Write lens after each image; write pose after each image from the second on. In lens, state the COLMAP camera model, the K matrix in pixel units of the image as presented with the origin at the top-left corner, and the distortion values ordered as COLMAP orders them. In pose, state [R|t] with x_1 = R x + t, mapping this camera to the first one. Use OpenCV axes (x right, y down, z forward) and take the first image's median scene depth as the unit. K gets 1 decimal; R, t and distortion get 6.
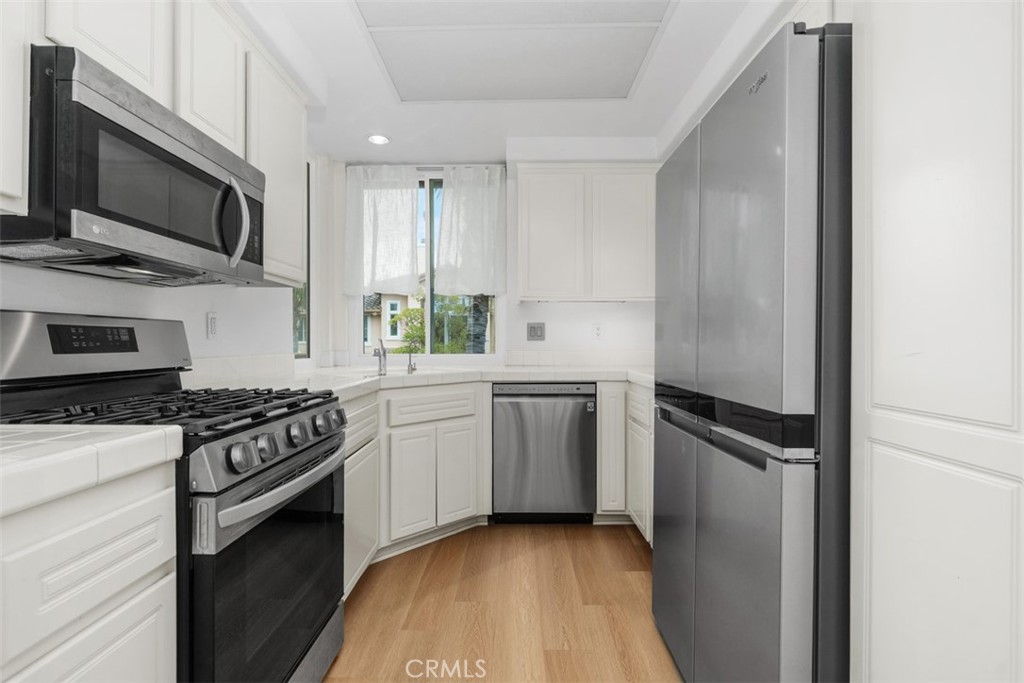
lens RADIAL K [[491.7, 0, 510.3], [0, 491.7, 343.6], [0, 0, 1]] dist [-0.001067, -0.000700]
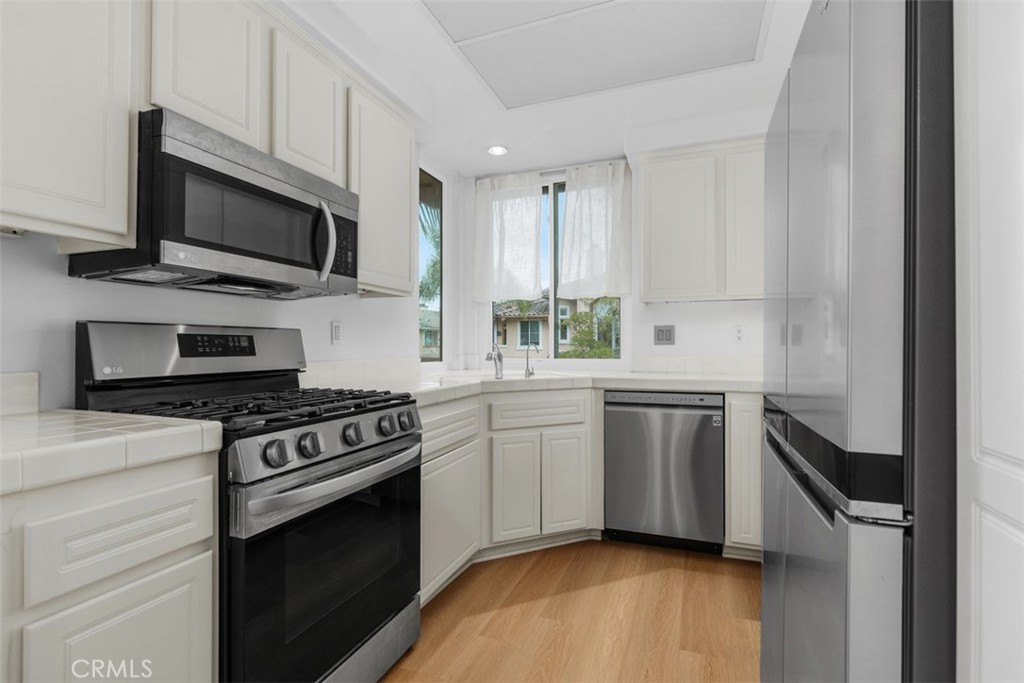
lens RADIAL K [[485.6, 0, 508.8], [0, 485.6, 343.3], [0, 0, 1]] dist [-0.001602, -0.000636]
pose [[0.935918, -0.002351, -0.352211, 0.167249], [-0.000496, 0.999968, -0.007994, -0.003258], [0.352219, 0.007656, 0.935886, 0.084561]]
